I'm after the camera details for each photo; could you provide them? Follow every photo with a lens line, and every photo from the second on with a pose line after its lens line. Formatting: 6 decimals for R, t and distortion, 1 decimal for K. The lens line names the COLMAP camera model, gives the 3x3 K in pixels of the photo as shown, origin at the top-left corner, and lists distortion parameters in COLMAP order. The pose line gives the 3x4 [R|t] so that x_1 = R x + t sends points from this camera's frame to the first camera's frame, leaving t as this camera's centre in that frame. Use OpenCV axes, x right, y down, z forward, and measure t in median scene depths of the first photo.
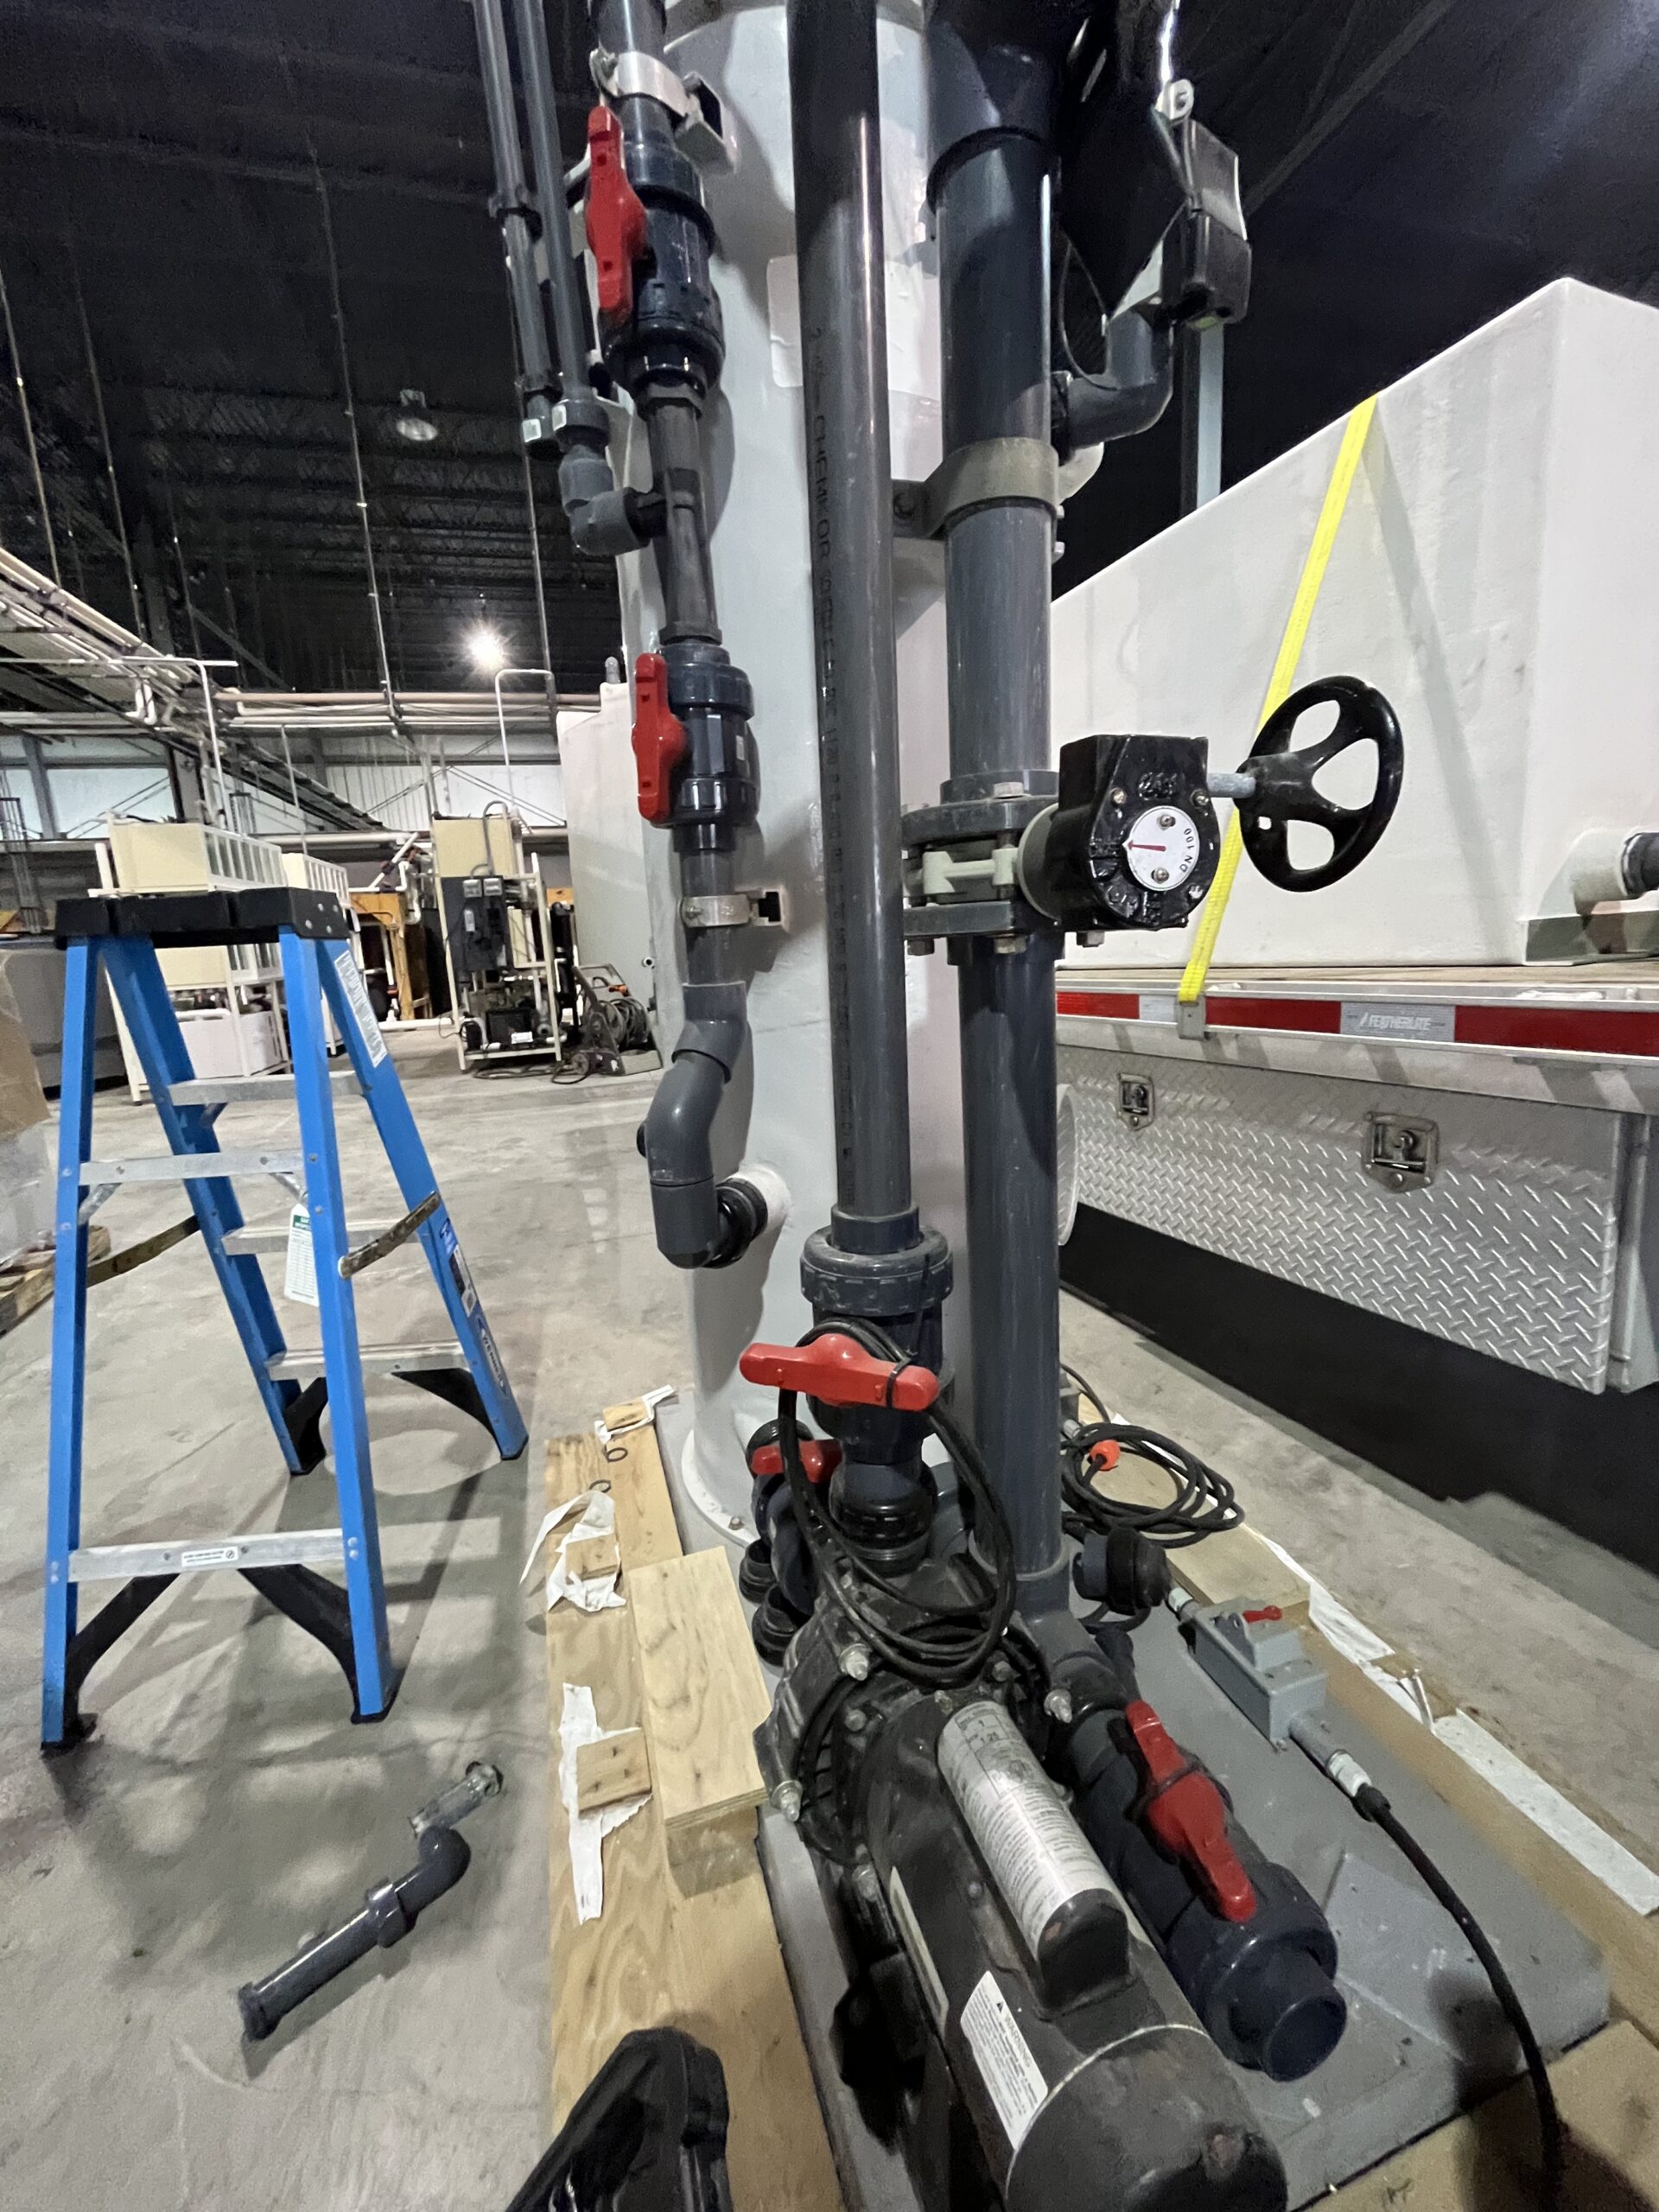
lens RADIAL K [[893.8, 0, 829.5], [0, 893.8, 1106.0], [0, 0, 1]] dist [-0.003409, -0.000455]
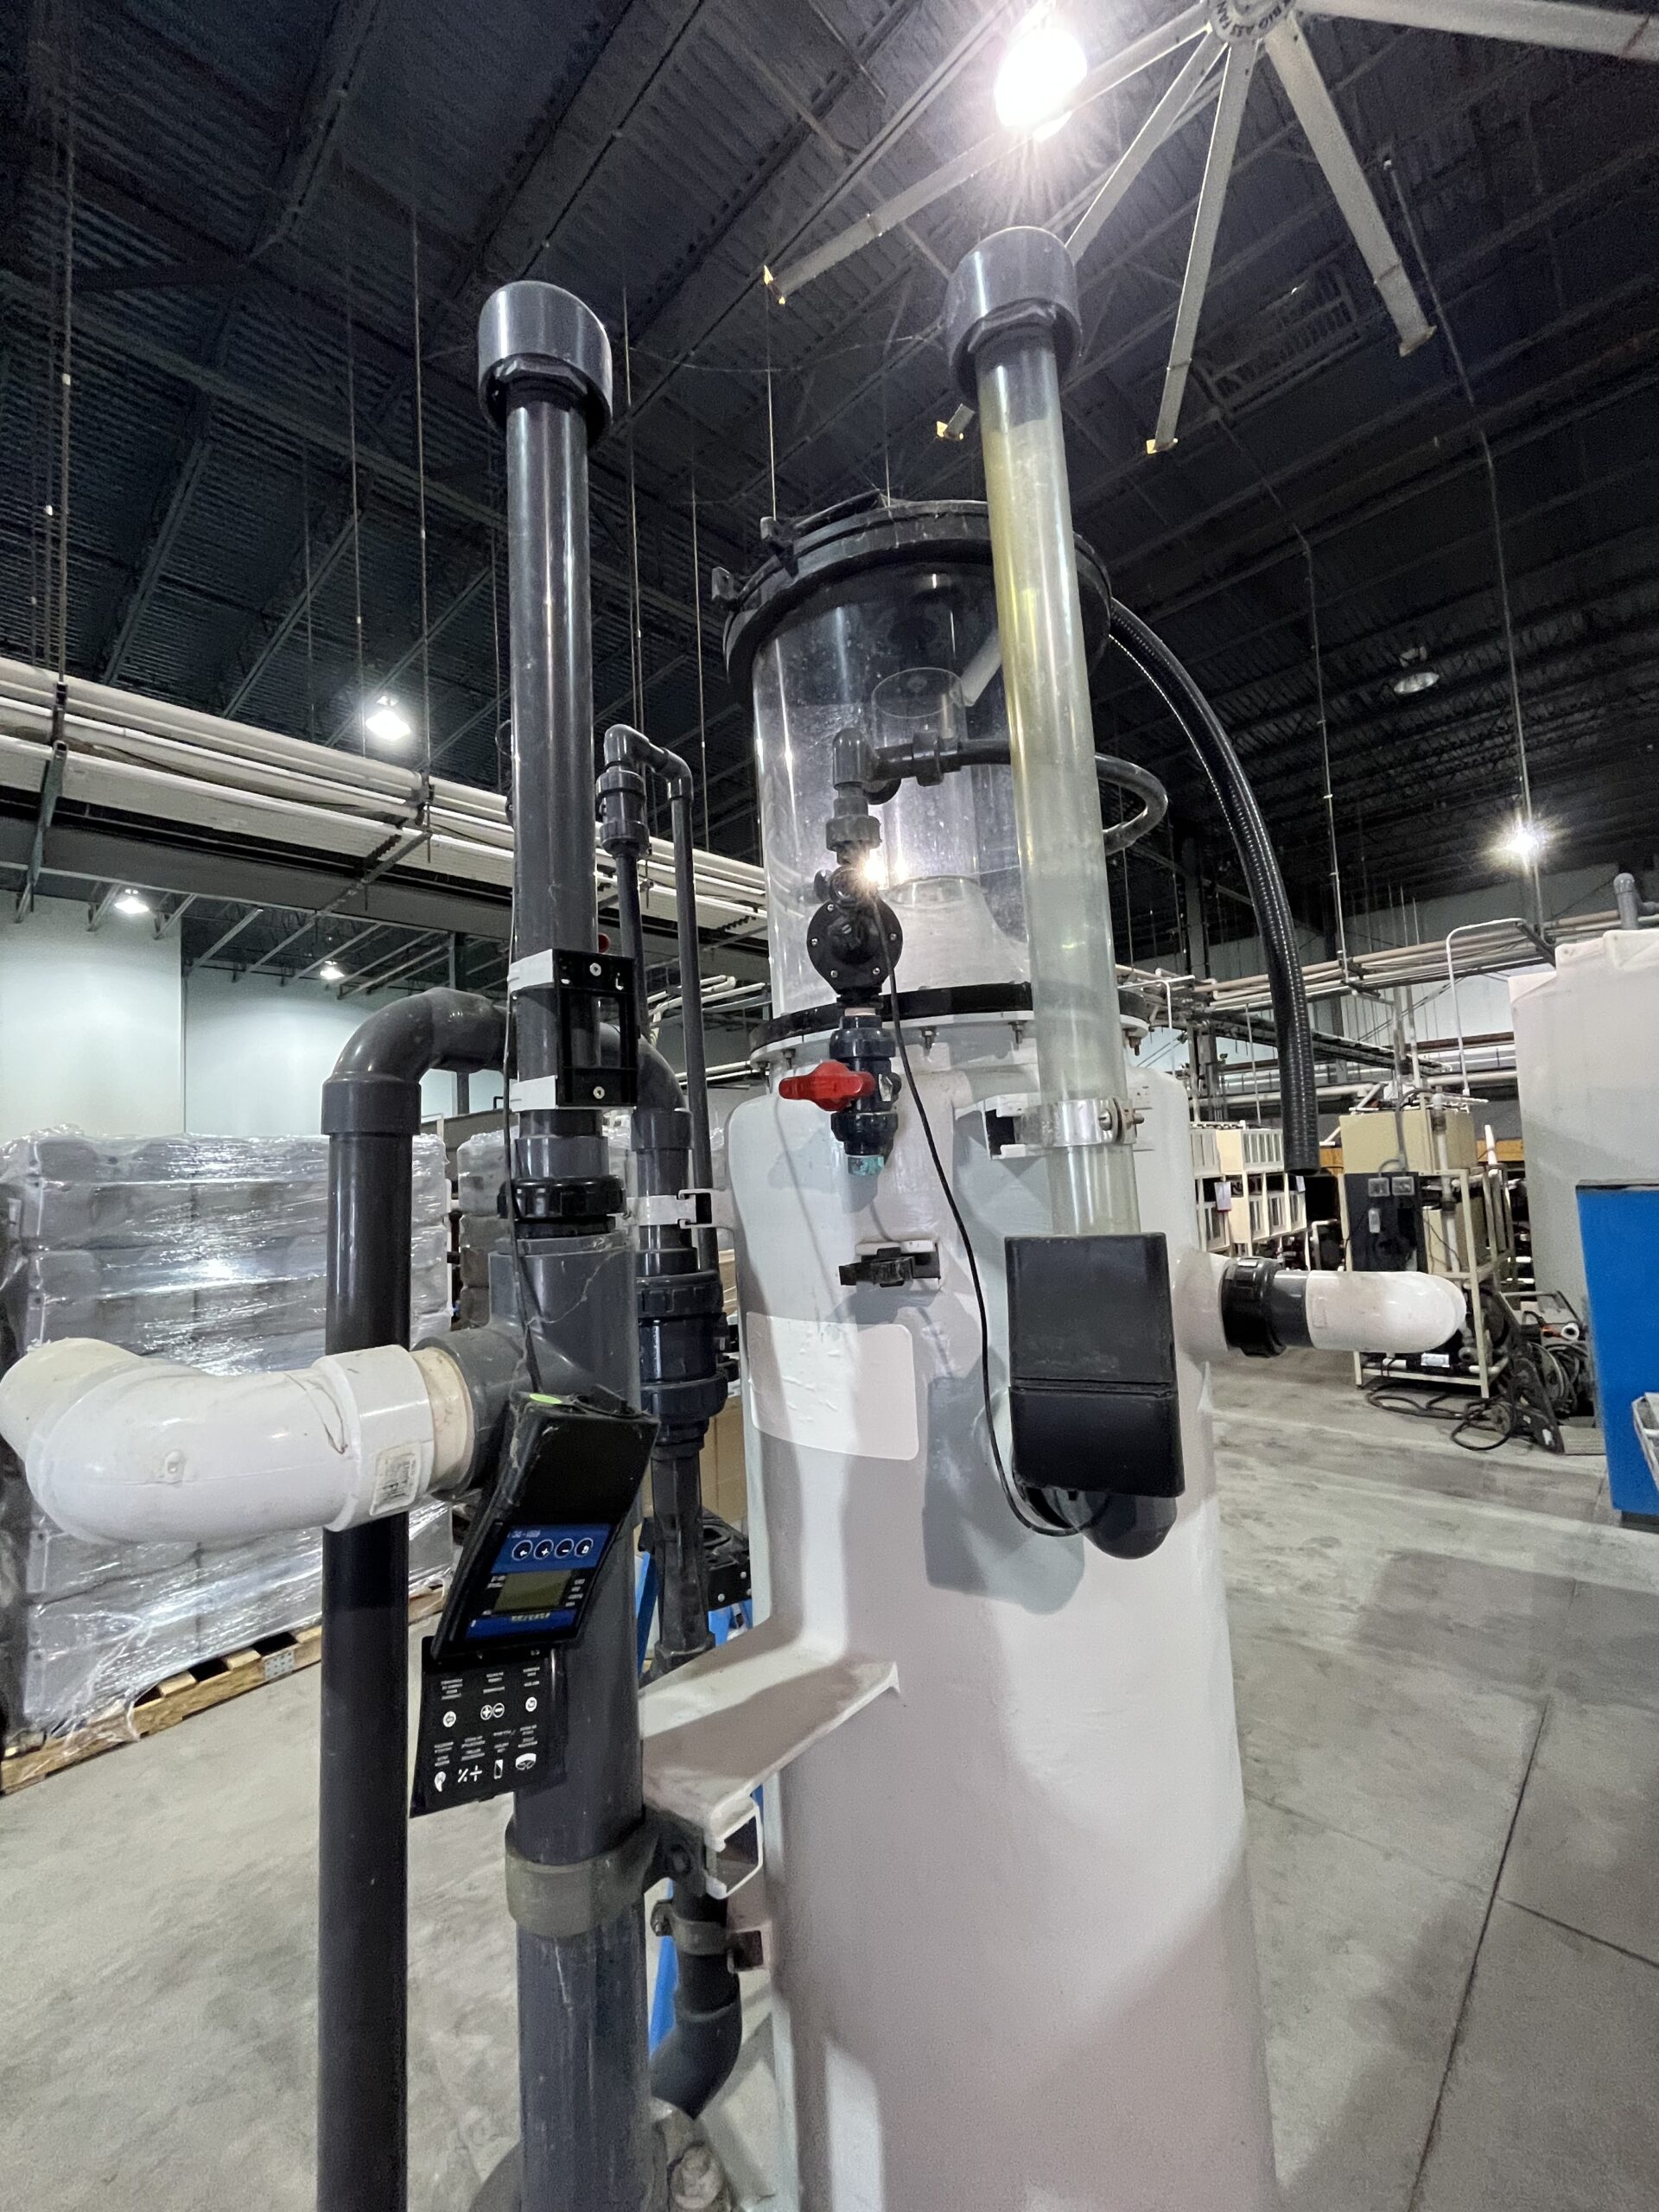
lens RADIAL K [[893.9, 0, 829.5], [0, 893.9, 1106.0], [0, 0, 1]] dist [-0.002670, -0.000511]
pose [[0.503194, -0.034263, -0.863494, 0.102315], [-0.145977, 0.981484, -0.124012, -0.125272], [0.851755, 0.188453, 0.488876, 0.062675]]
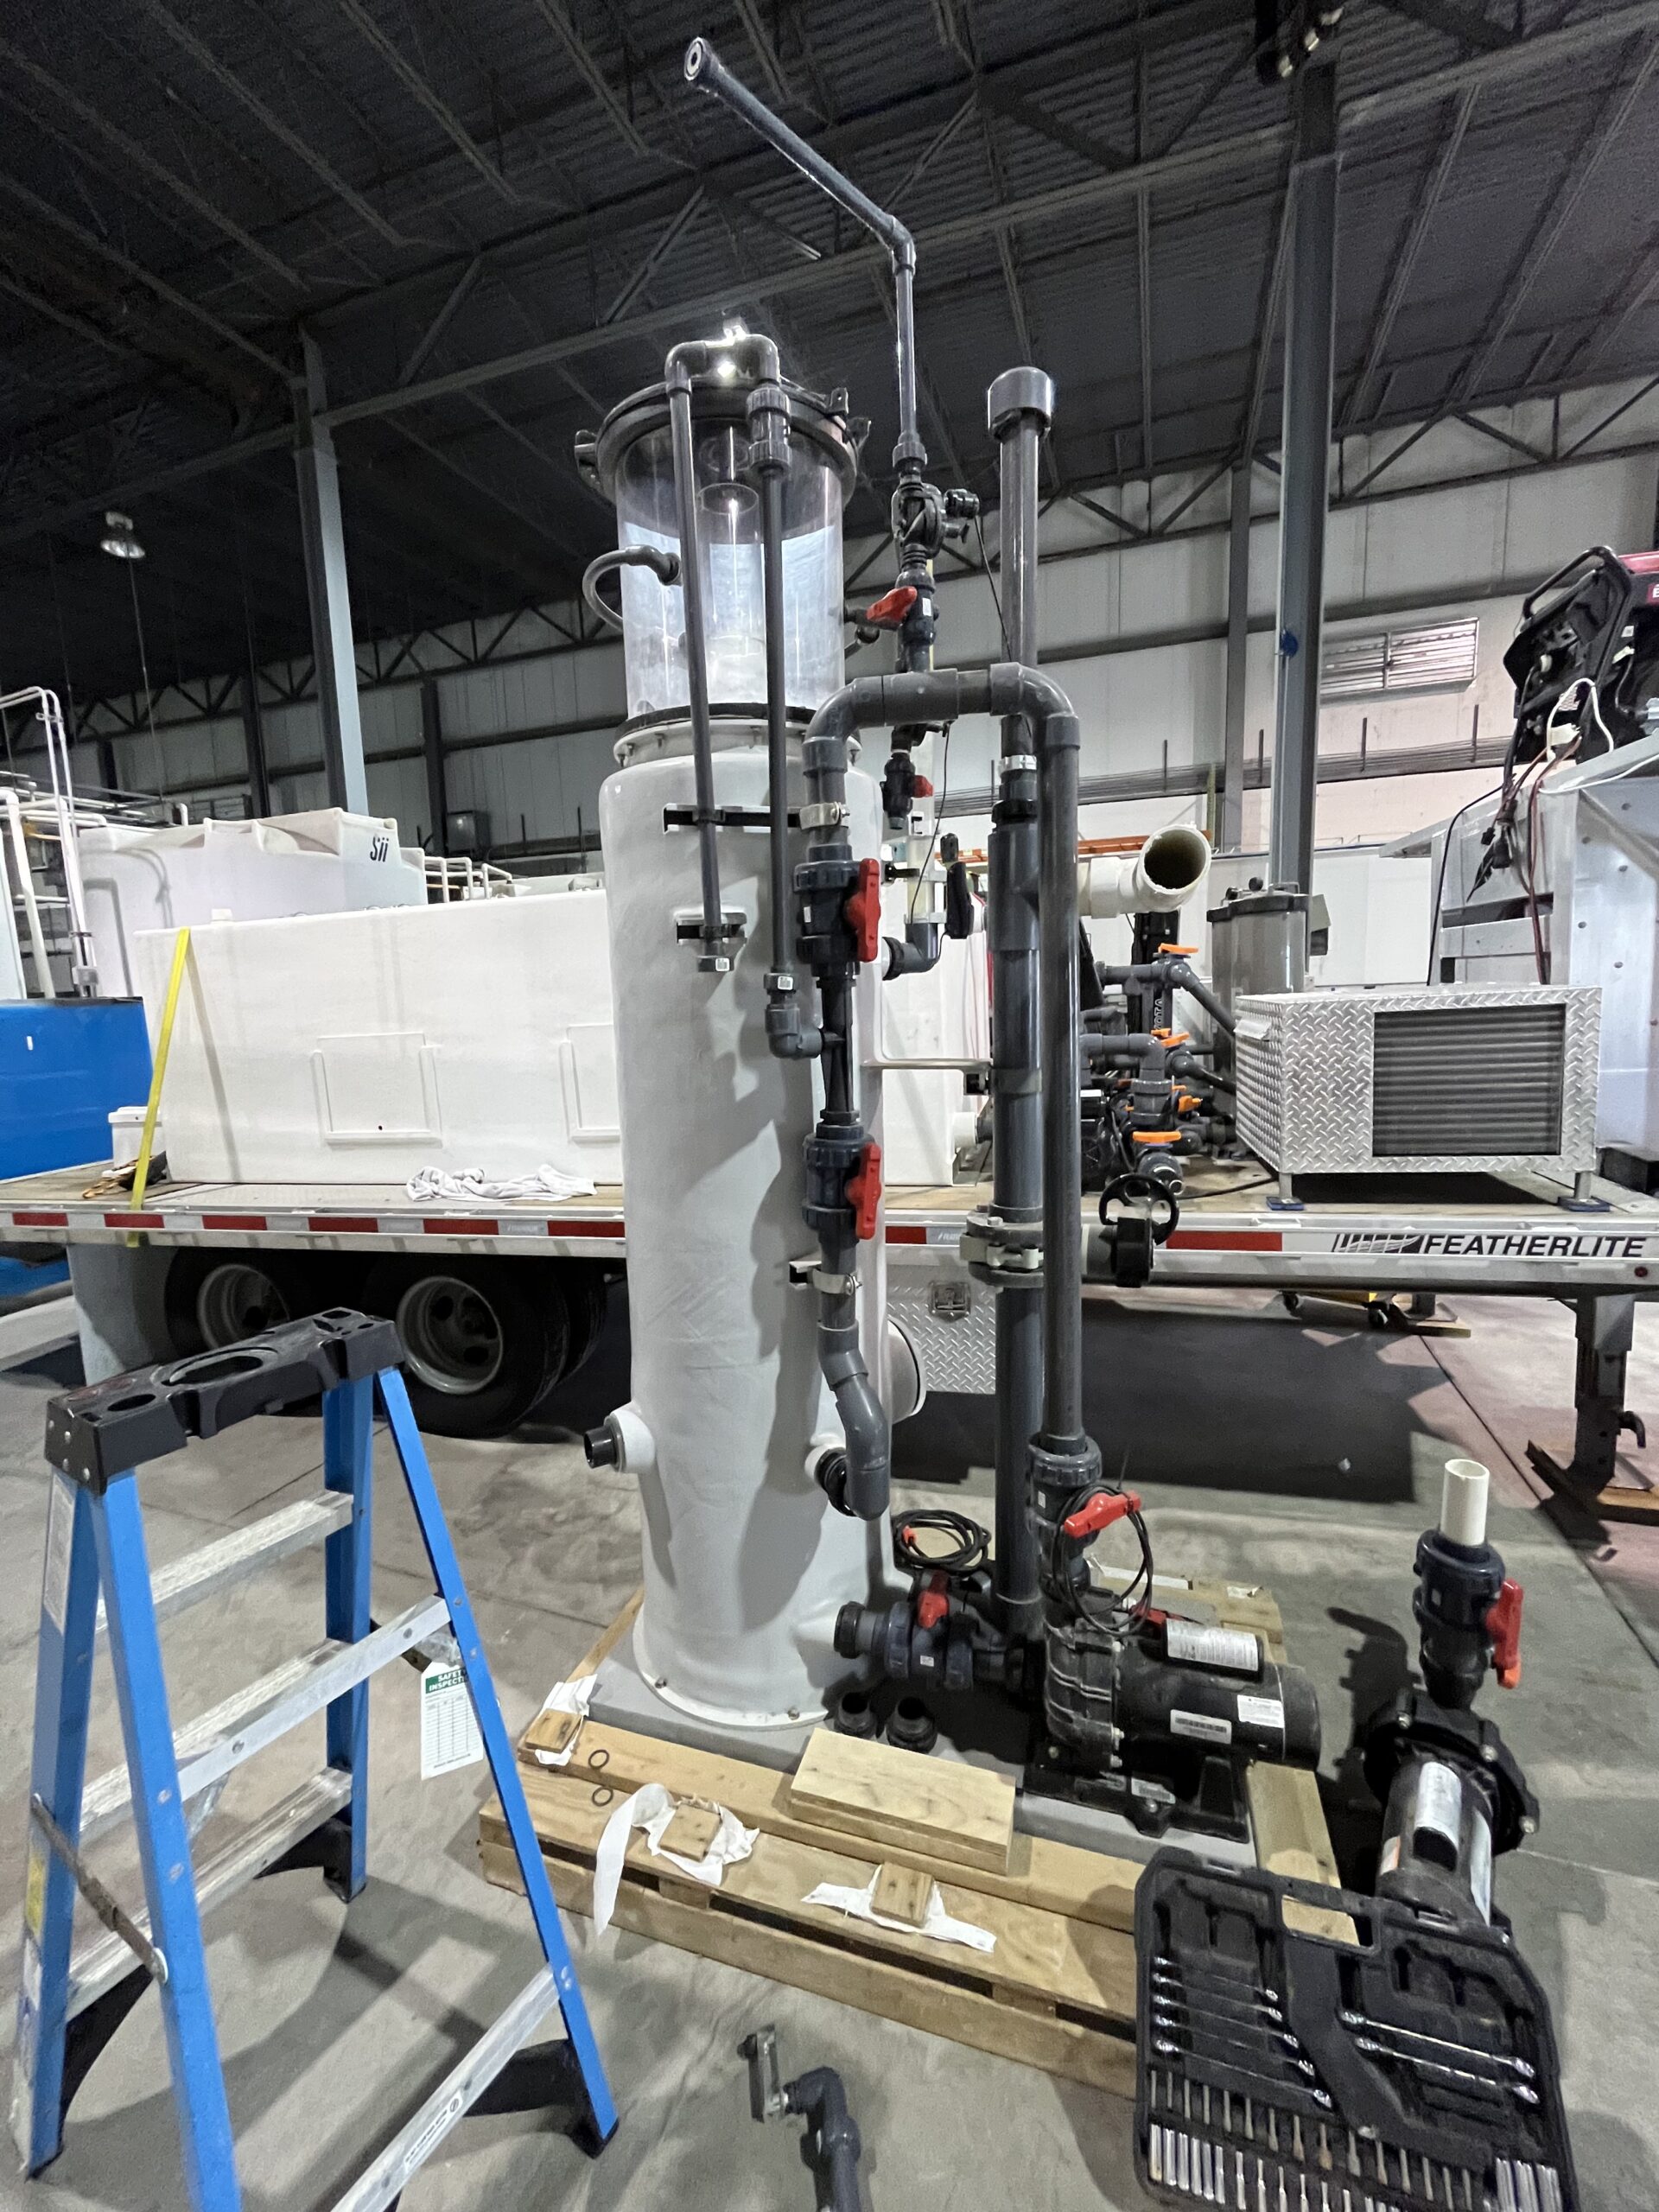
lens RADIAL K [[895.3, 0, 829.5], [0, 895.3, 1106.0], [0, 0, 1]] dist [-0.004722, -0.000408]
pose [[0.585820, -0.072711, 0.807173, -0.173636], [0.155066, 0.987623, -0.023576, -0.061143], [-0.795468, 0.138977, 0.589844, 0.009871]]
